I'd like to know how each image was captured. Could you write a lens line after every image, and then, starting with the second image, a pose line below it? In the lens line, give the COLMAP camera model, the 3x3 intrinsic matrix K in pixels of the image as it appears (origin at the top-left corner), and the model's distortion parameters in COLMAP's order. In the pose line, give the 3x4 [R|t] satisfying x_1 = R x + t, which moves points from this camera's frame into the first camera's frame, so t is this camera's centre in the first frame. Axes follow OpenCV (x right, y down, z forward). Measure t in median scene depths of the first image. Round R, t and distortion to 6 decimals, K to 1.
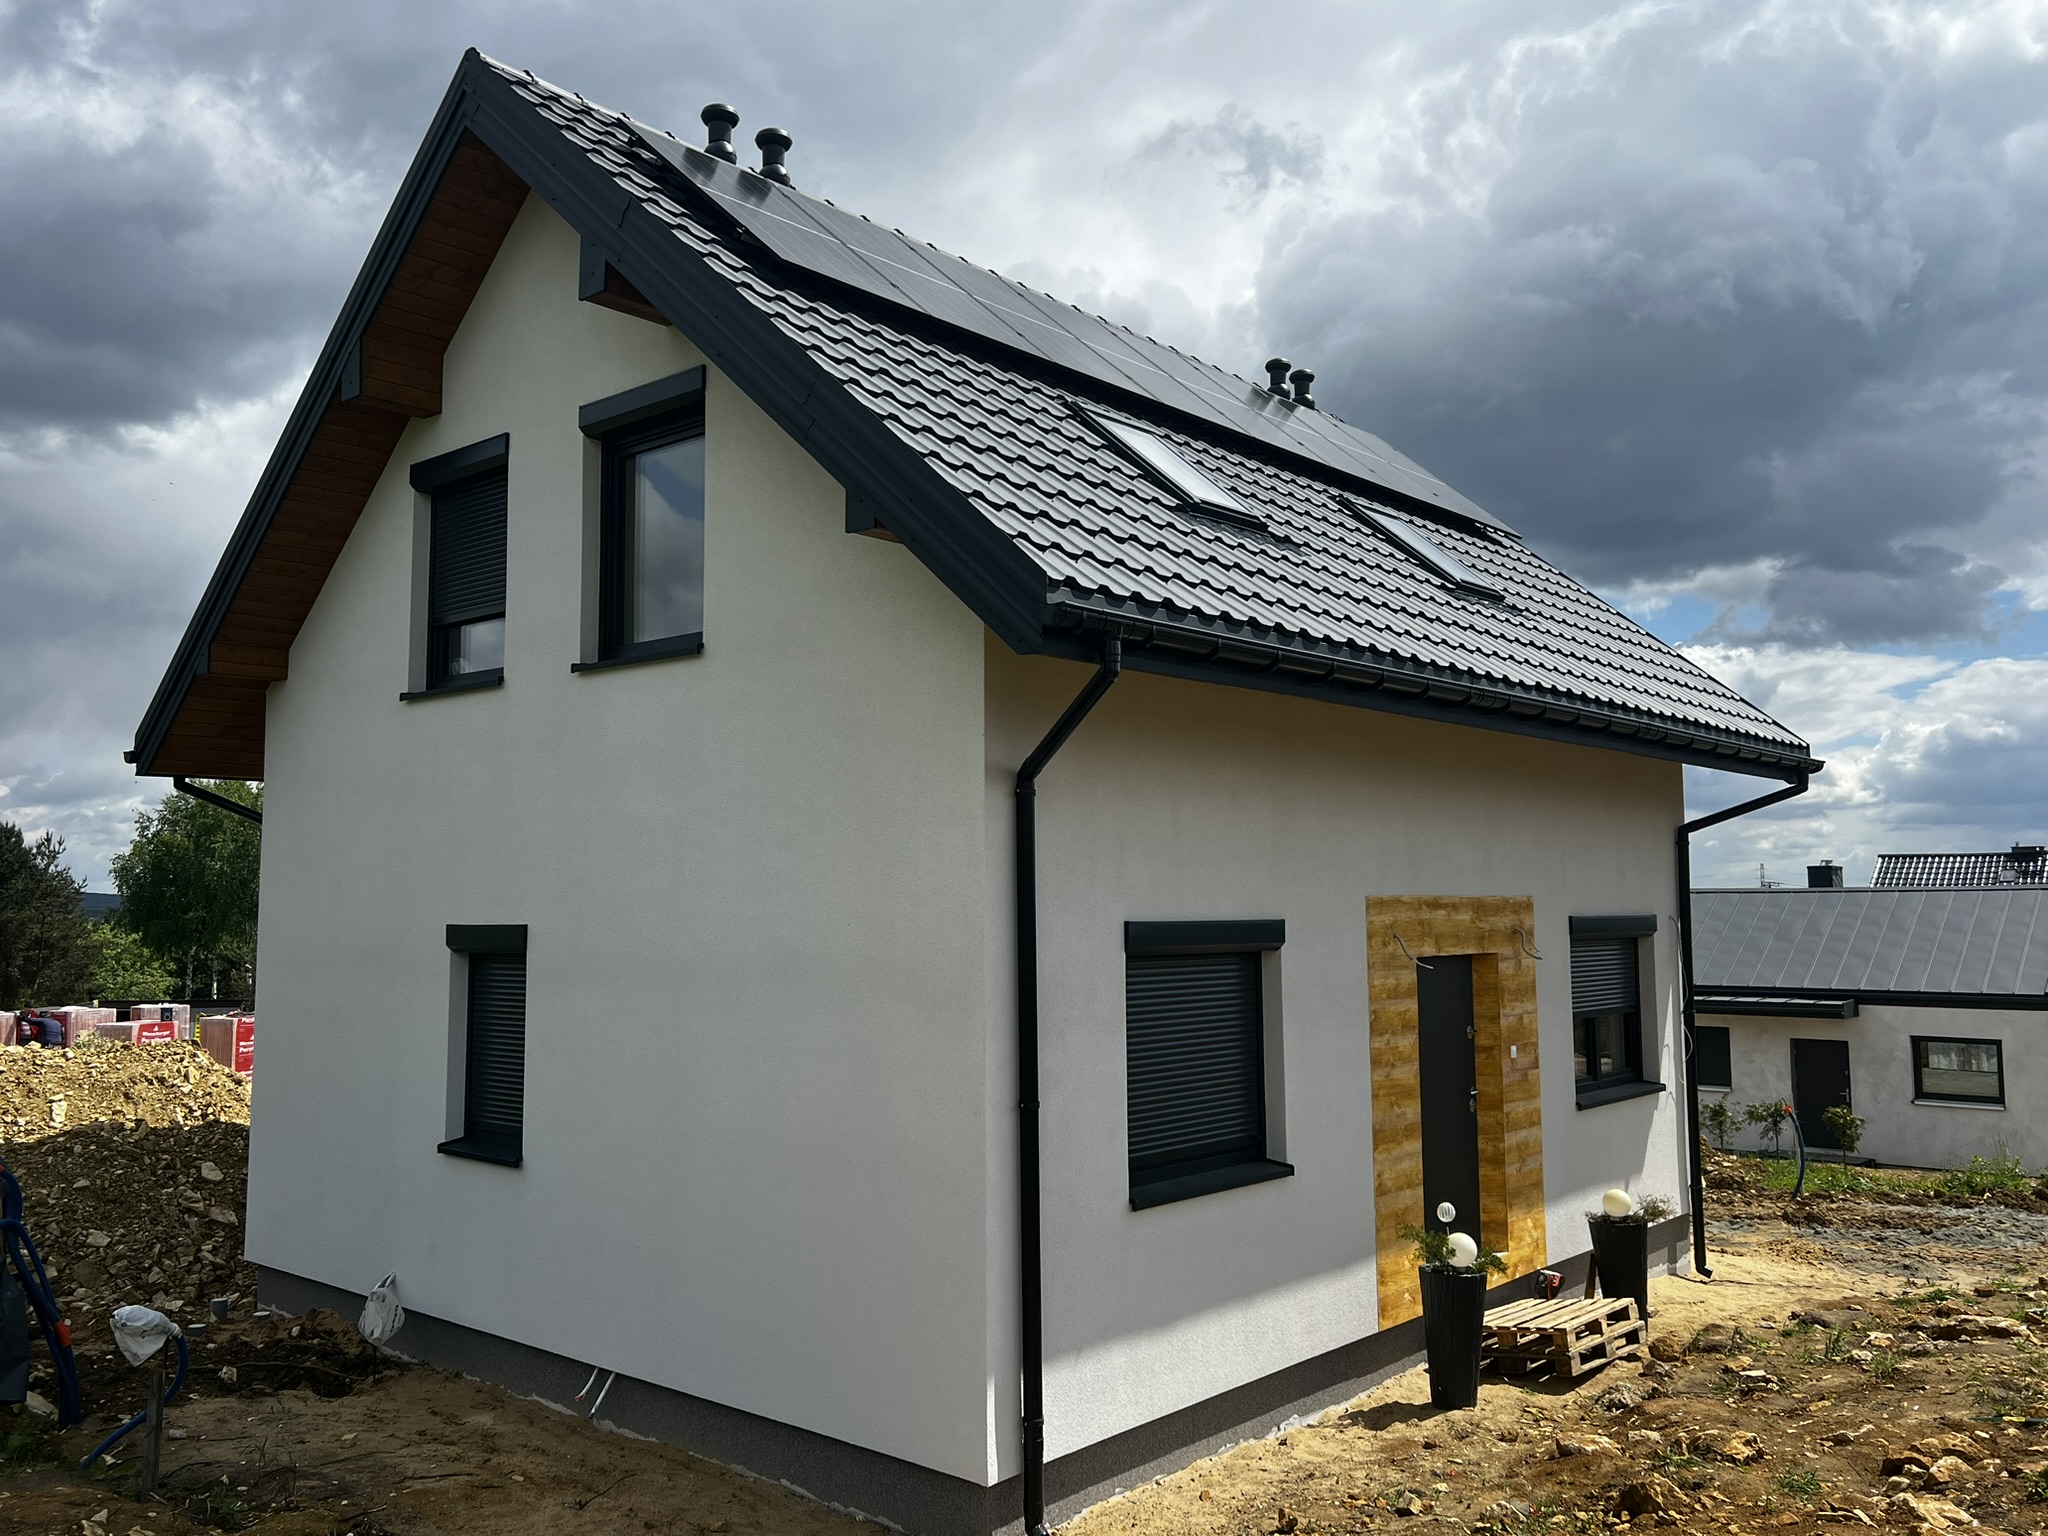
lens RADIAL K [[1670.2, 0, 1024.0], [0, 1670.2, 768.0], [0, 0, 1]] dist [-0.003219, 0.003691]
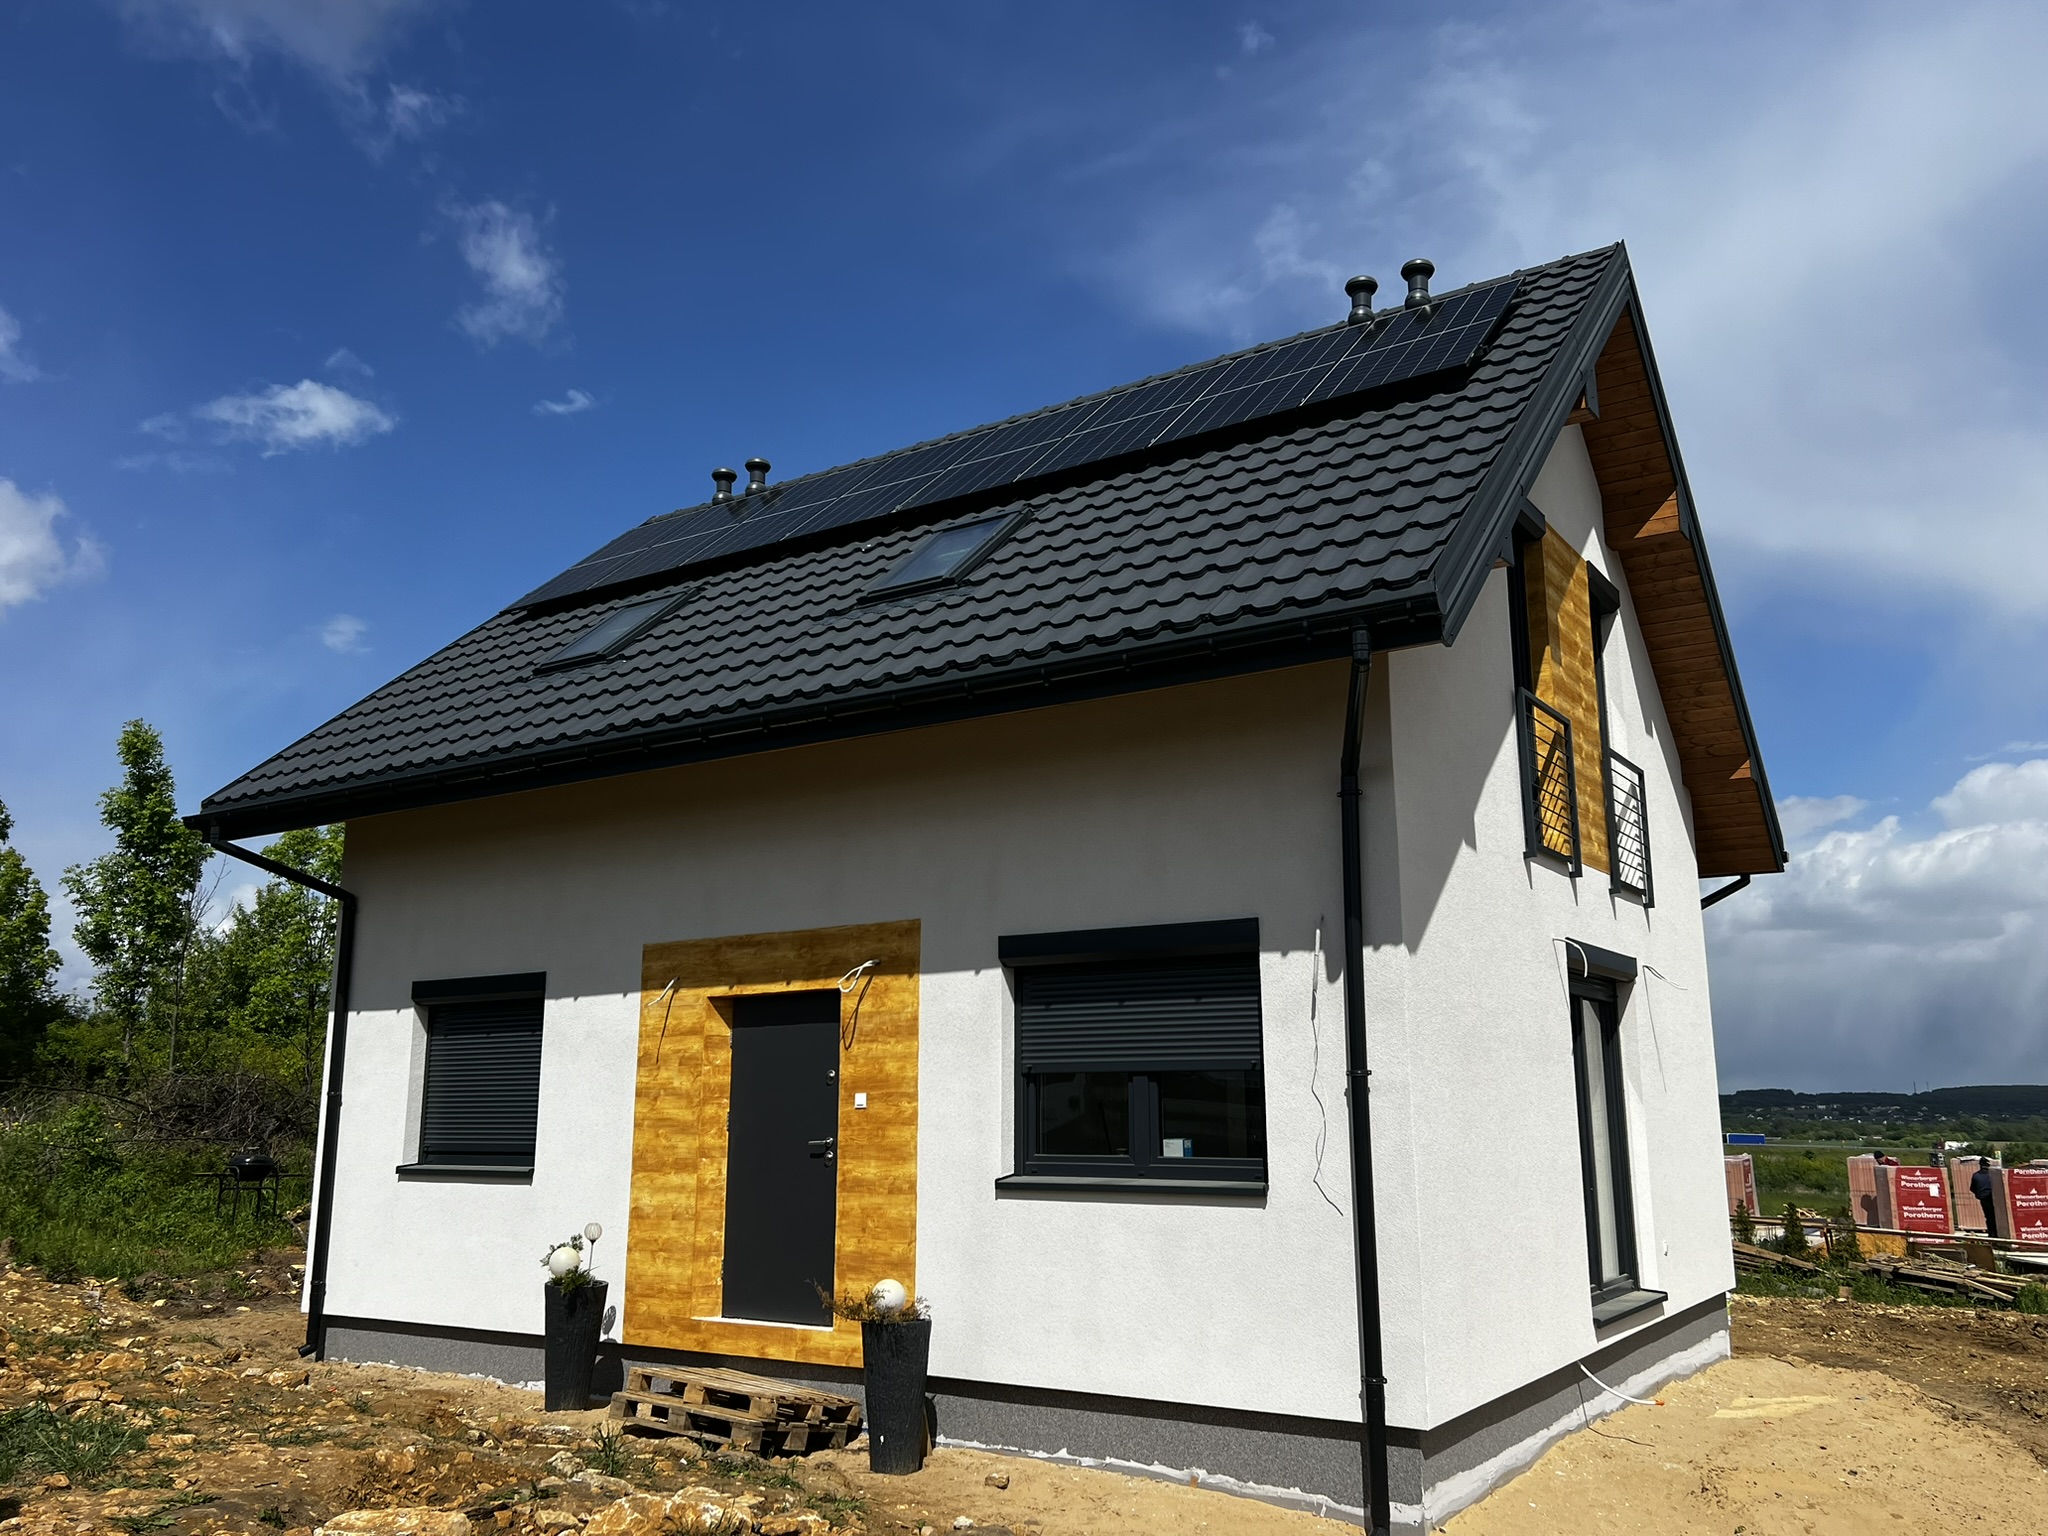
lens RADIAL K [[1592.3, 0, 1024.0], [0, 1592.3, 768.0], [0, 0, 1]] dist [0.040753, -0.051110]
pose [[0.127363, -0.193028, -0.972892, 1.214770], [0.101385, 0.978276, -0.180824, 0.167663], [0.986661, -0.075607, 0.144167, 1.029378]]
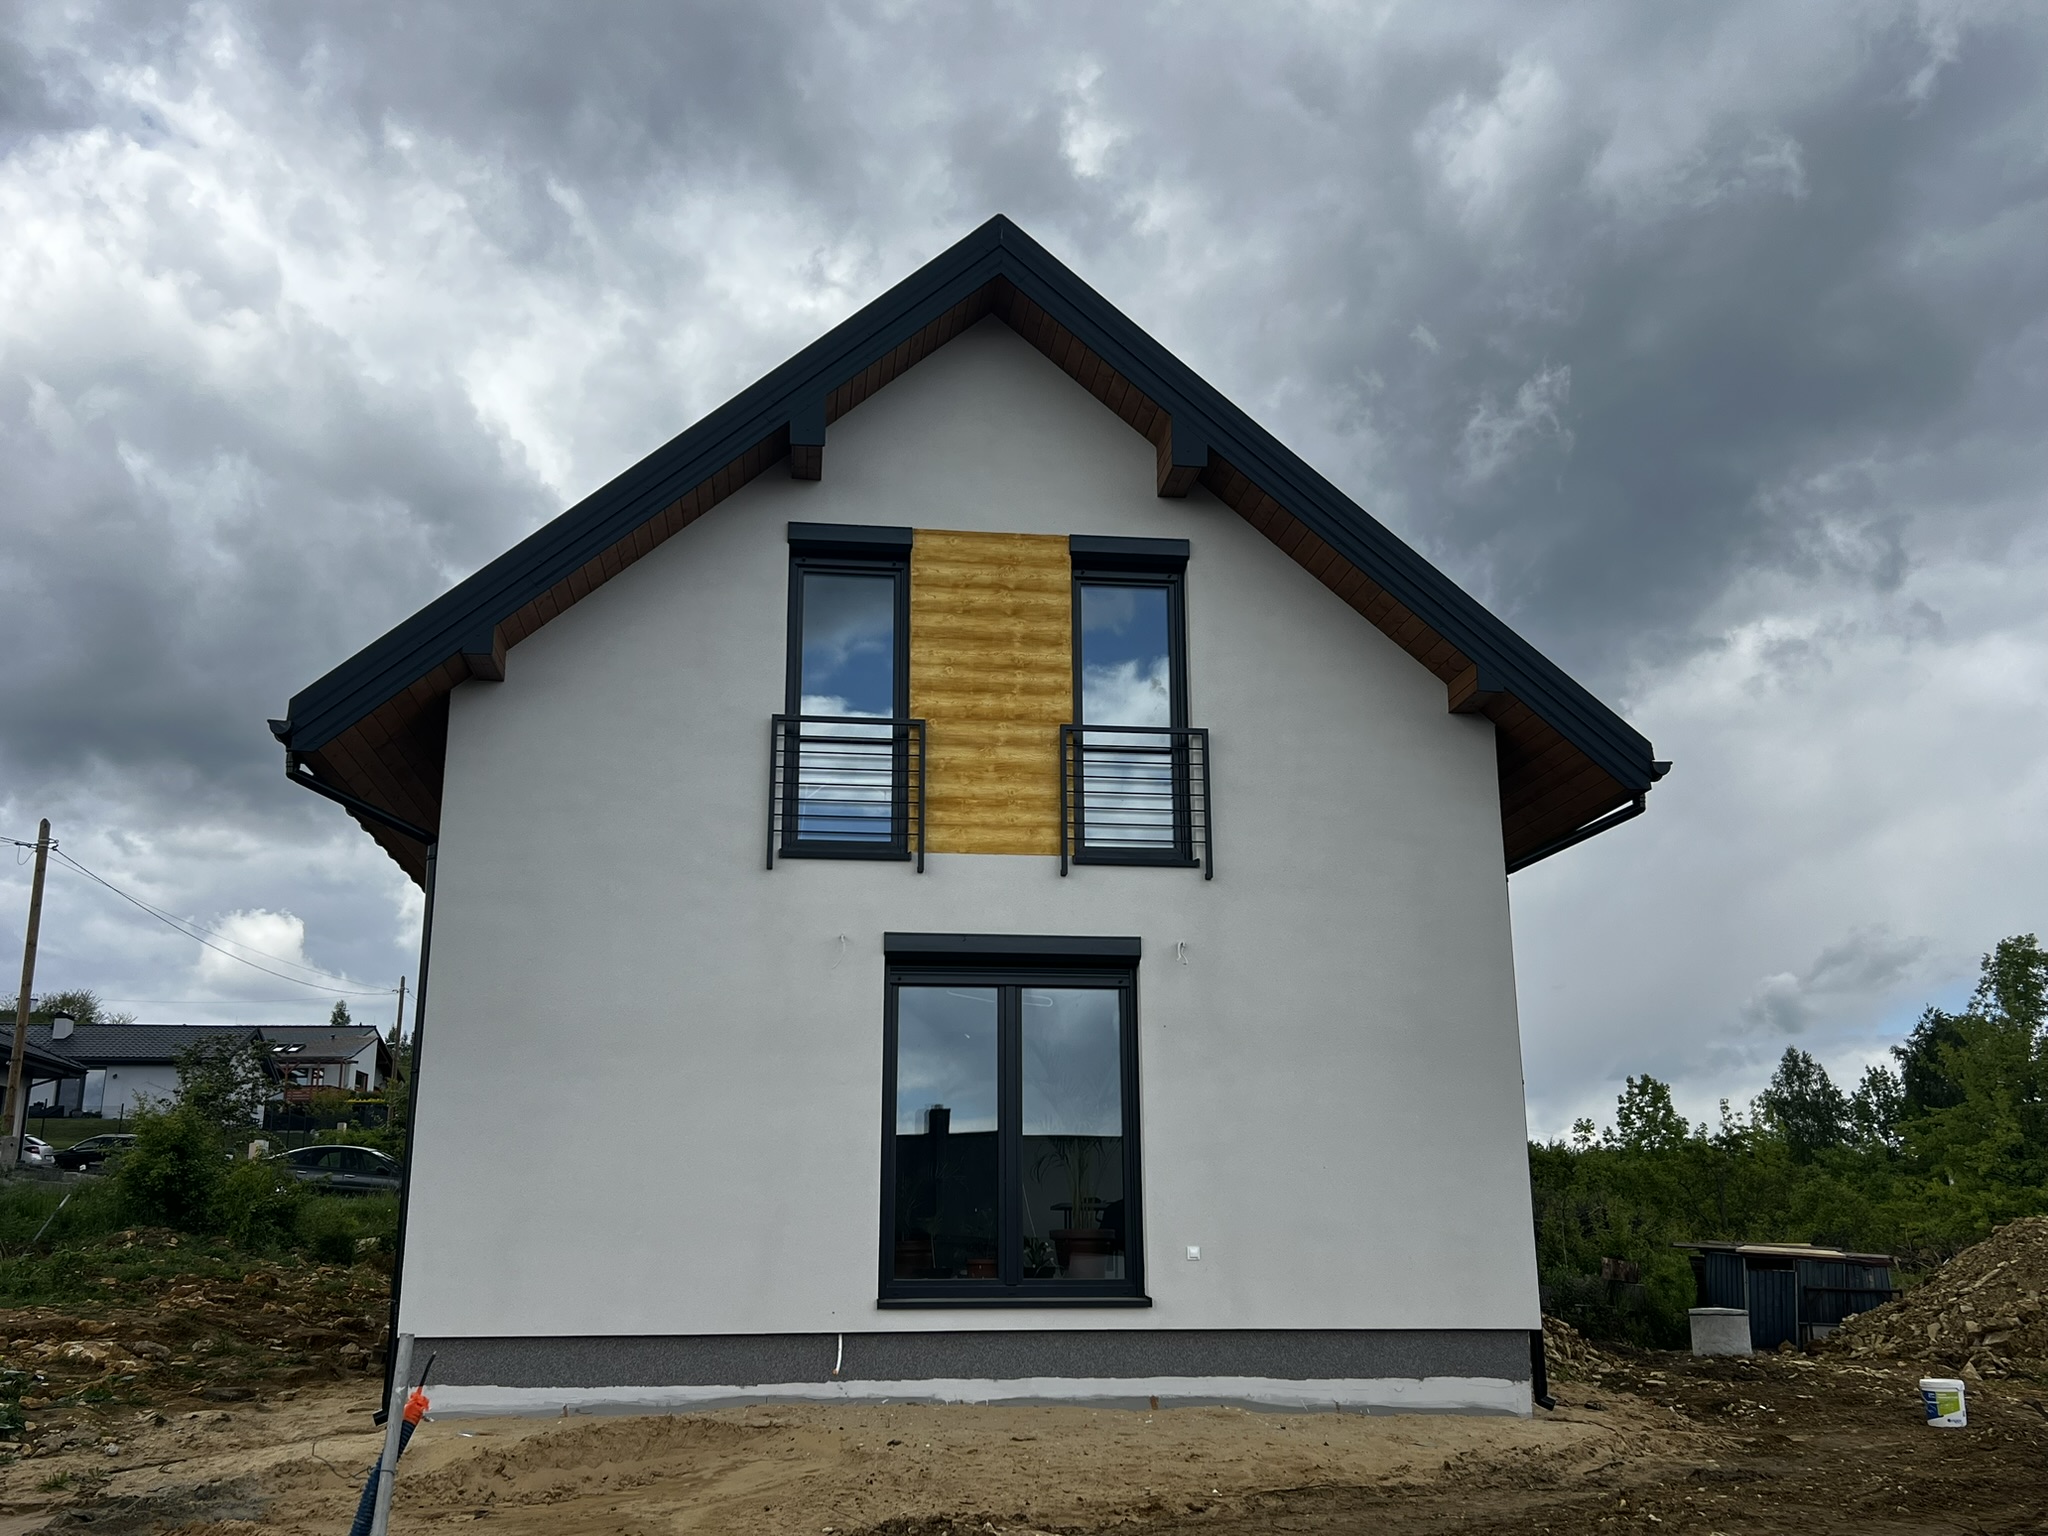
lens RADIAL K [[1774.9, 0, 1024.0], [0, 1774.9, 768.0], [0, 0, 1]] dist [-0.004838, -0.006641]
pose [[-0.664423, -0.186670, -0.723669, 1.060784], [0.083459, 0.943715, -0.320056, 0.386791], [0.742682, -0.273049, -0.611447, 2.231600]]
